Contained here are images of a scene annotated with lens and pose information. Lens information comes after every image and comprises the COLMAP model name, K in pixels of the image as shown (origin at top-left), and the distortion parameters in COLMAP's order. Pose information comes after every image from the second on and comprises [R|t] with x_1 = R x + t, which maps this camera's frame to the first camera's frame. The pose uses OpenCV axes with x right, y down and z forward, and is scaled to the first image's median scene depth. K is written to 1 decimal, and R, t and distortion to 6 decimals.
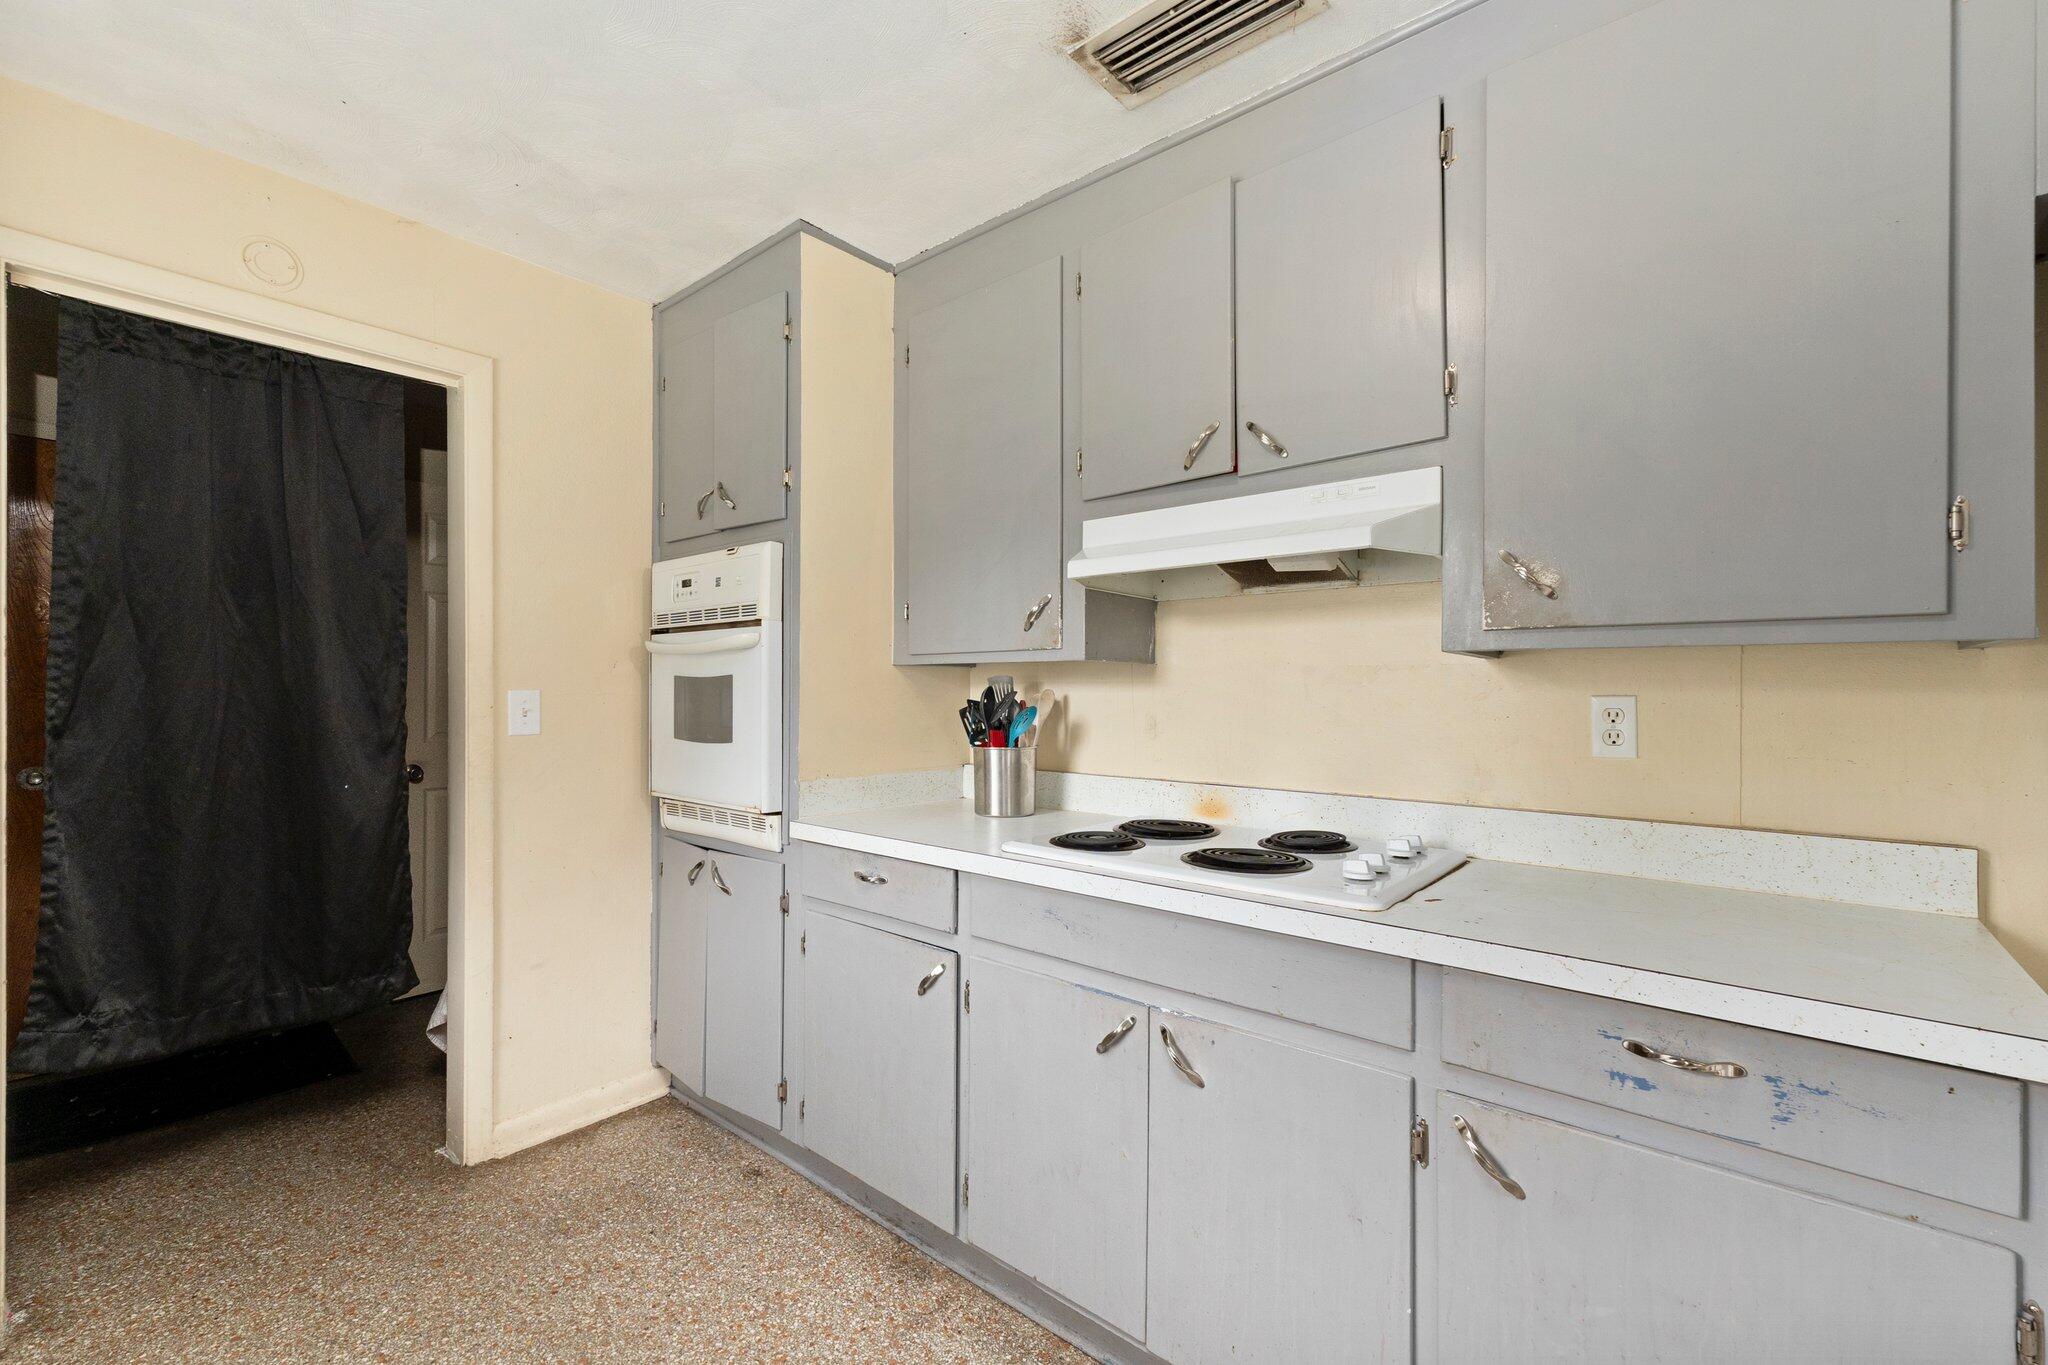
lens RADIAL K [[871.3, 0, 1035.9], [0, 871.3, 689.3], [0, 0, 1]] dist [0.002979, 0.001566]
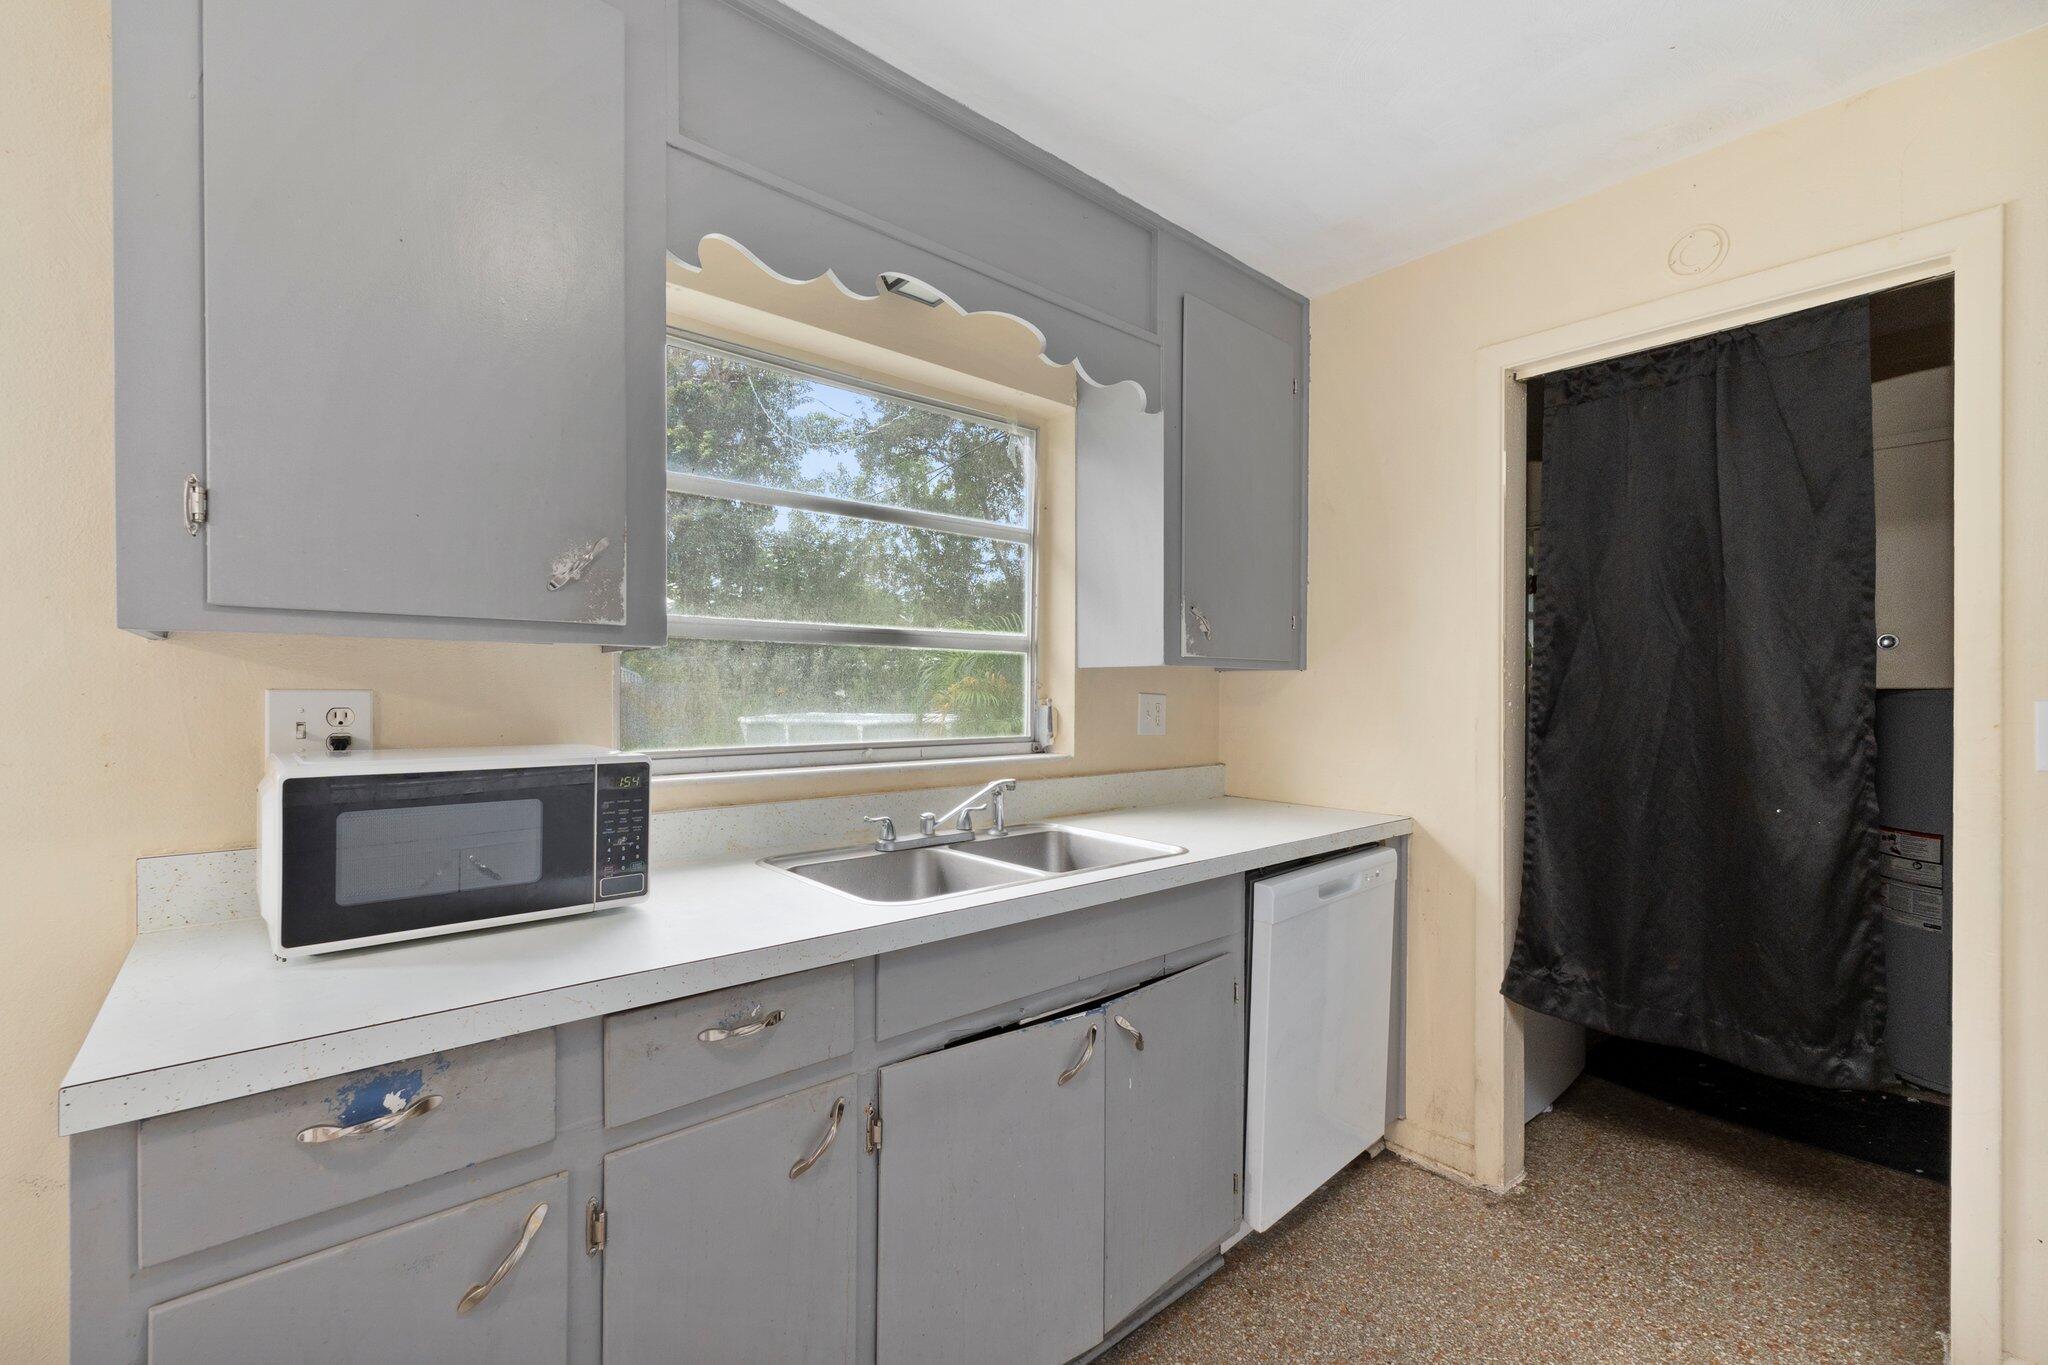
lens RADIAL K [[871.3, 0, 1014.8], [0, 871.3, 693.8], [0, 0, 1]] dist [0.002979, 0.001566]
pose [[-0.151892, -0.001525, -0.988396, 0.166506], [-0.000875, 0.999999, -0.001409, -0.001451], [0.988397, 0.000651, -0.151894, 0.380032]]
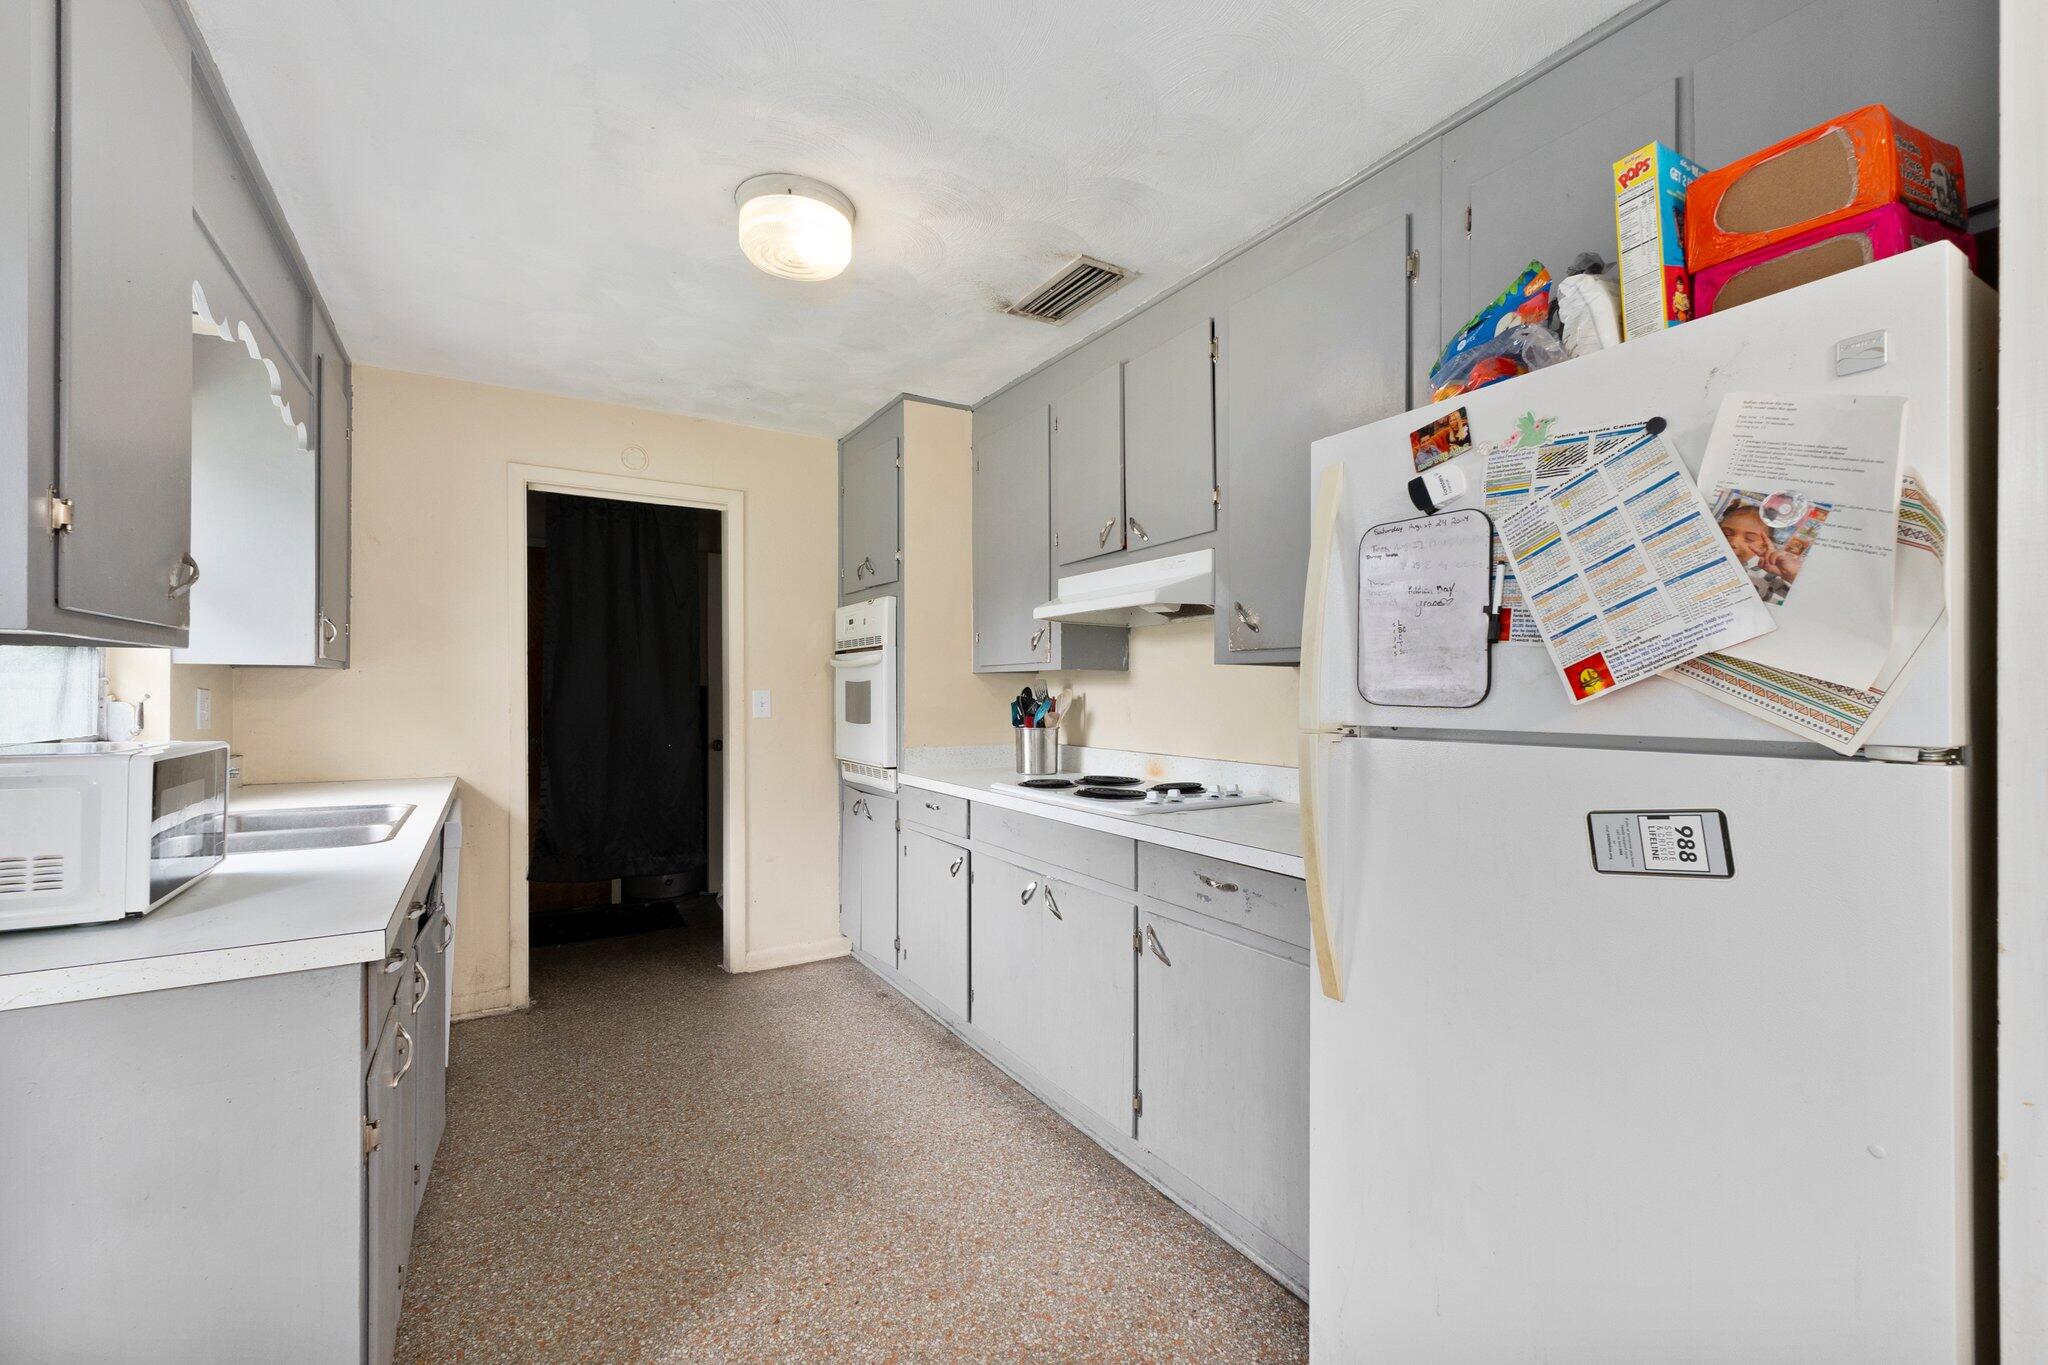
lens RADIAL K [[871.3, 0, 1018.7], [0, 871.3, 692.7], [0, 0, 1]] dist [0.002979, 0.001566]
pose [[0.945524, -0.001846, -0.325546, 0.445020], [0.002902, 0.999992, 0.002757, 0.002263], [0.325539, -0.003551, 0.945522, -0.431634]]
